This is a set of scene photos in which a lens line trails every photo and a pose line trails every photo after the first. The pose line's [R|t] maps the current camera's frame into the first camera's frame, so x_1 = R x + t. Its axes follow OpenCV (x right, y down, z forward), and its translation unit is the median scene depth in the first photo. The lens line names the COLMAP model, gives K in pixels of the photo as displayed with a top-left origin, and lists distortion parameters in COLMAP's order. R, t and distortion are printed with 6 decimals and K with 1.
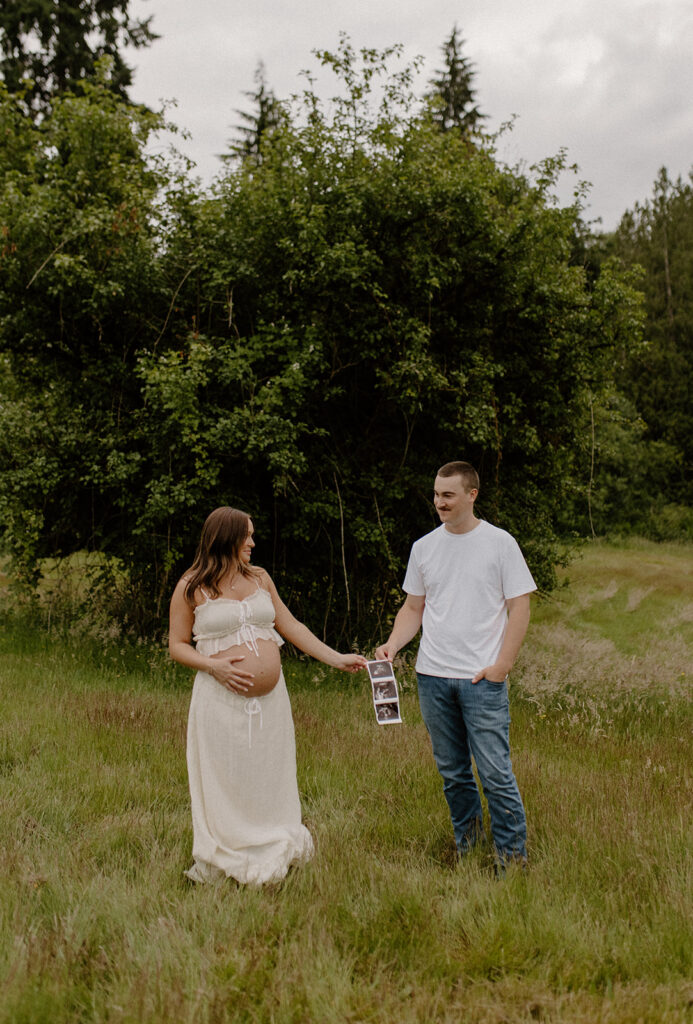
lens RADIAL K [[1098.4, 0, 391.2], [0, 1098.4, 454.2], [0, 0, 1]] dist [-0.008429, -0.014787]
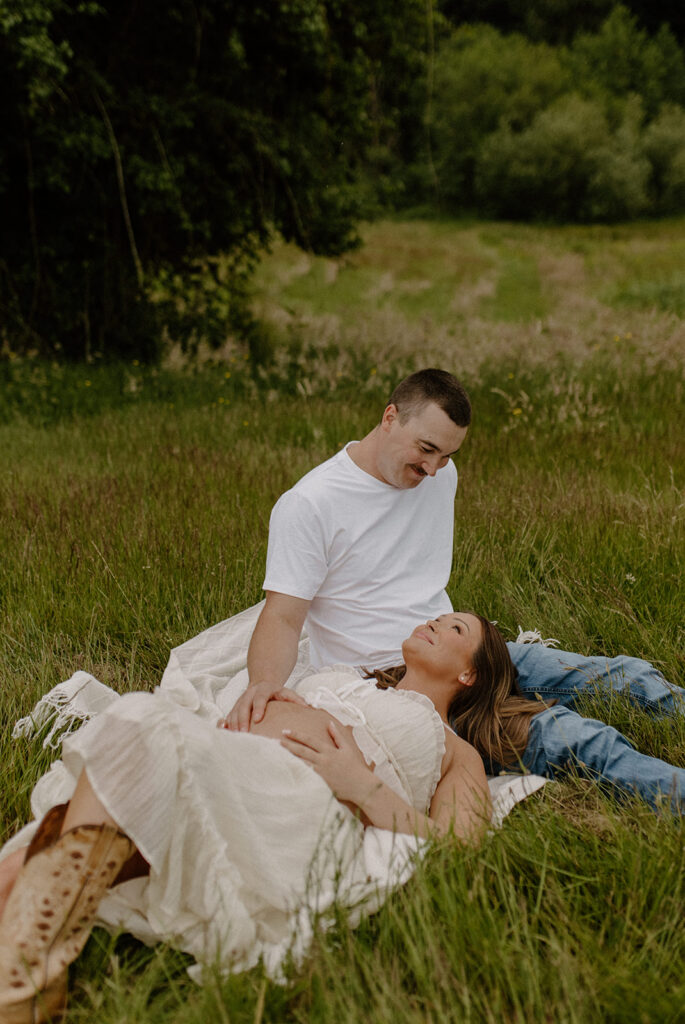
lens RADIAL K [[1058.1, 0, 343.6], [0, 1058.1, 445.2], [0, 0, 1]] dist [0.001458, 0.010356]
pose [[0.957705, -0.102793, 0.268764, -0.109268], [0.024446, 0.959705, 0.279943, 0.051644], [-0.286711, -0.261533, 0.921628, 0.309438]]
